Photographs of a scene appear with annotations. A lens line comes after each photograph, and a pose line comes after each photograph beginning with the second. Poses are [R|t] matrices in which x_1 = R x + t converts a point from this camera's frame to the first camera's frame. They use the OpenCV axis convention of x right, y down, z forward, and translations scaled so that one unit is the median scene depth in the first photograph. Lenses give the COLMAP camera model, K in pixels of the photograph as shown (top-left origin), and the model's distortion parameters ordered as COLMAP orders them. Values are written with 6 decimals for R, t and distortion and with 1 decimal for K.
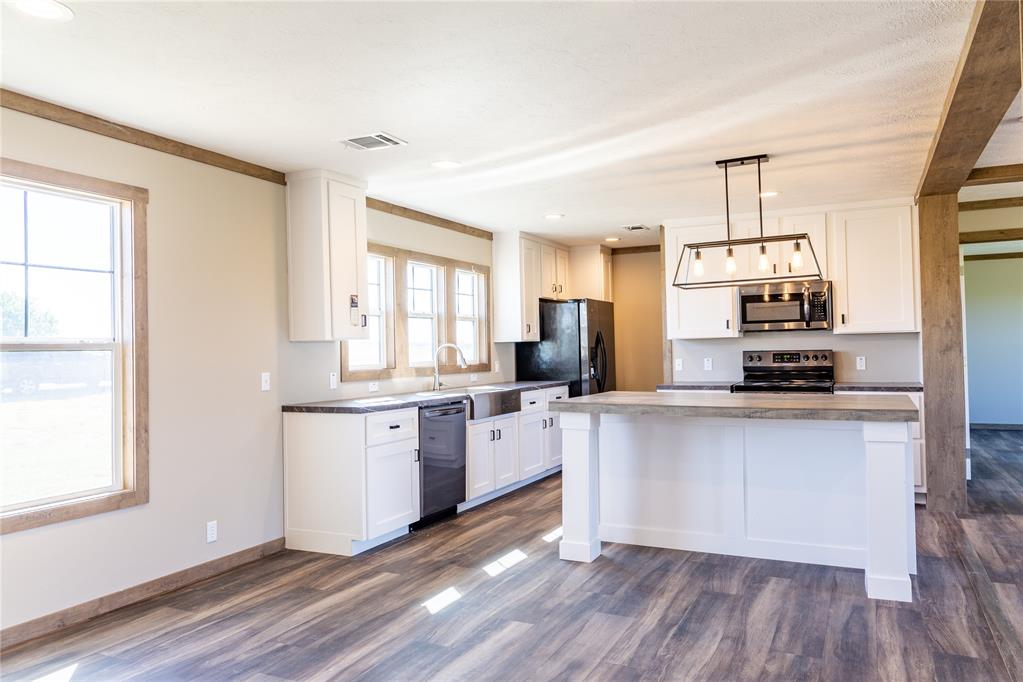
lens RADIAL K [[697.0, 0, 528.5], [0, 697.0, 343.9], [0, 0, 1]] dist [-0.001006, 0.007237]
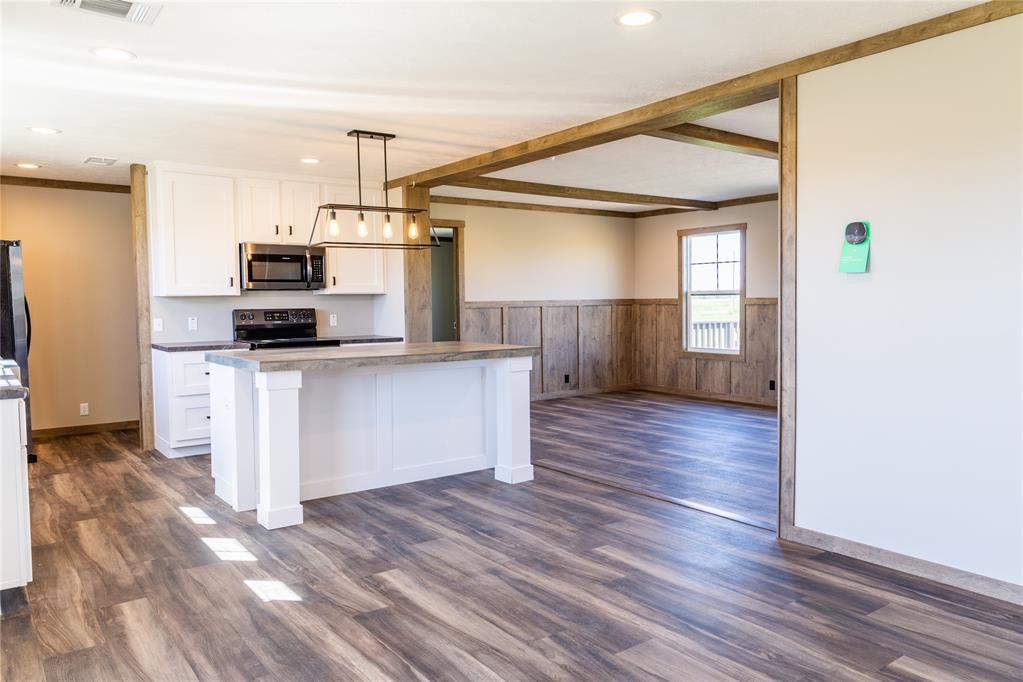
lens RADIAL K [[739.2, 0, 506.3], [0, 739.2, 337.7], [0, 0, 1]] dist [0.011529, -0.001300]
pose [[0.461823, -0.026196, 0.886585, -0.927488], [-0.009893, 0.999349, 0.034681, 0.022749], [-0.886917, -0.024788, 0.461263, 0.379220]]
